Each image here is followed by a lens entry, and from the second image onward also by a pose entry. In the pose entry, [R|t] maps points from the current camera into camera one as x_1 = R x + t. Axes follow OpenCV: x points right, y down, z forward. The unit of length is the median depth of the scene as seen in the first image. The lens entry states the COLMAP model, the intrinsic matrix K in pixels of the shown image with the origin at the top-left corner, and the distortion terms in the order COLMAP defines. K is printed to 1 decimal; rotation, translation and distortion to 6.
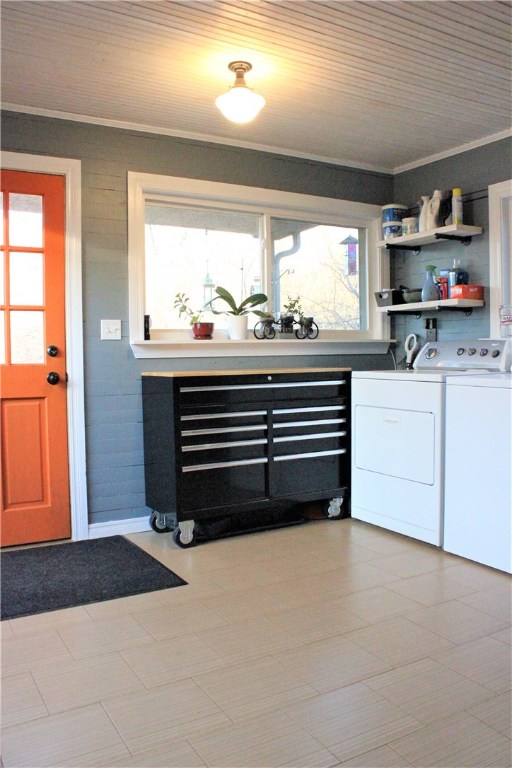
lens RADIAL K [[637.5, 0, 256.0], [0, 637.5, 384.0], [0, 0, 1]] dist [-0.168856, 0.143556]
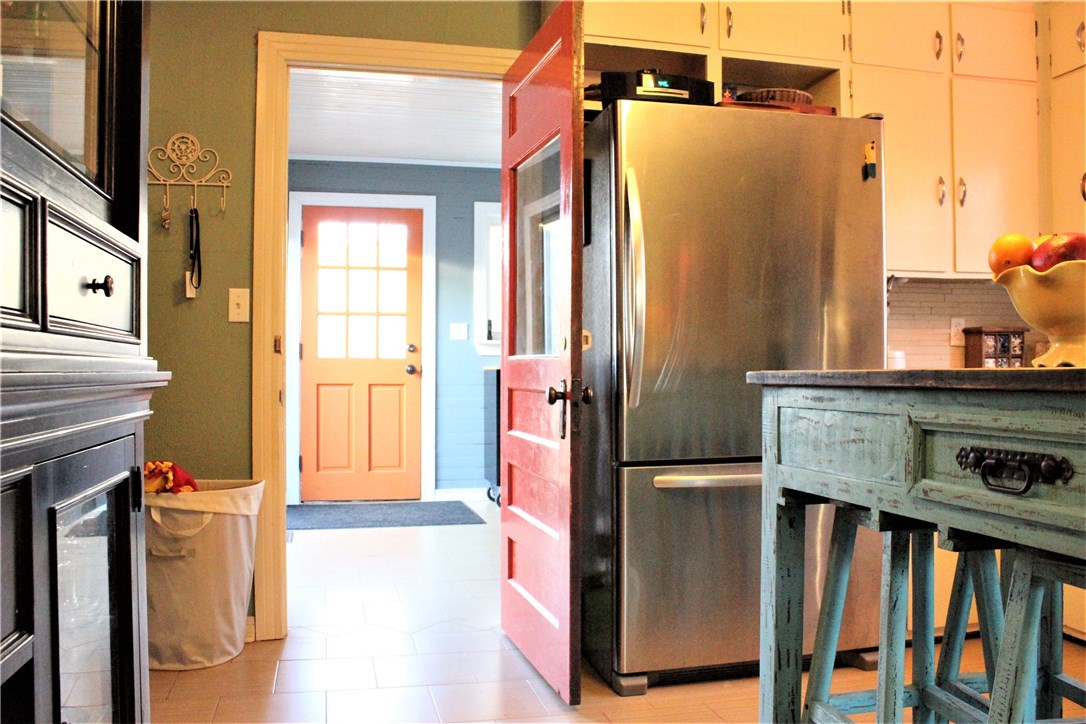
lens RADIAL K [[901.5, 0, 540.9], [0, 901.5, 365.2], [0, 0, 1]] dist [-0.168856, 0.143556]
pose [[0.958492, 0.012933, -0.284826, 0.405175], [-0.027325, 0.998539, -0.046614, 0.054221], [0.283807, 0.052462, 0.957445, -0.603135]]
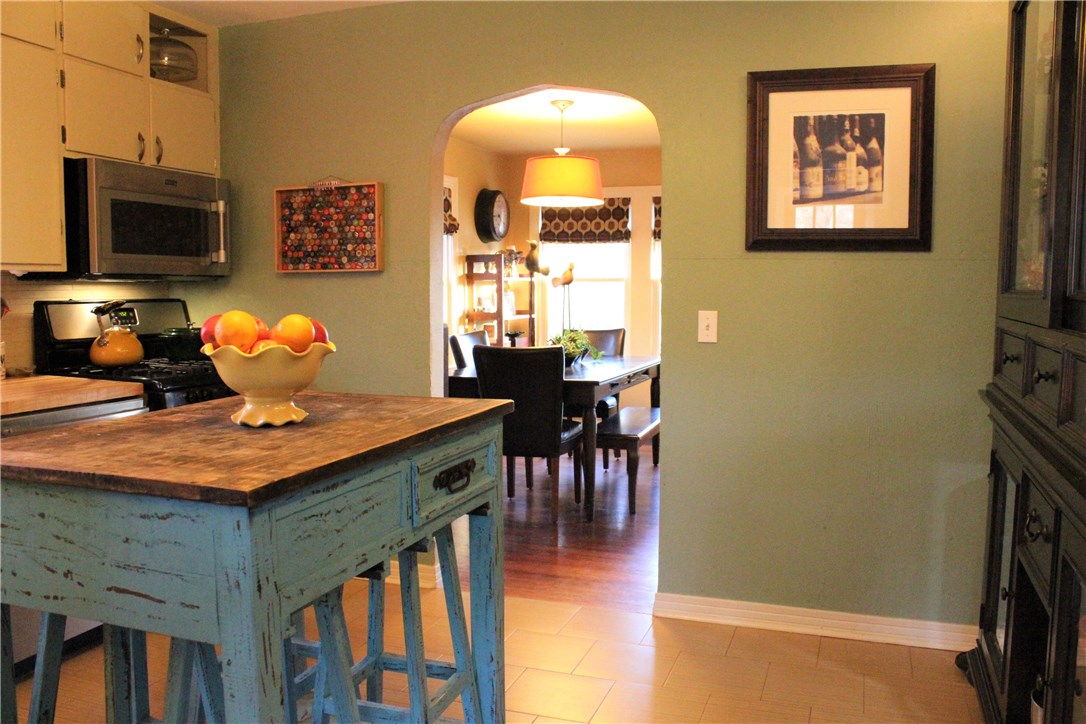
lens RADIAL K [[901.5, 0, 540.9], [0, 901.5, 365.2], [0, 0, 1]] dist [-0.168856, 0.143556]
pose [[-0.634404, -0.053832, 0.771125, -0.478143], [0.048020, 0.992901, 0.108820, -0.194245], [-0.771509, 0.106065, -0.627315, 0.935416]]
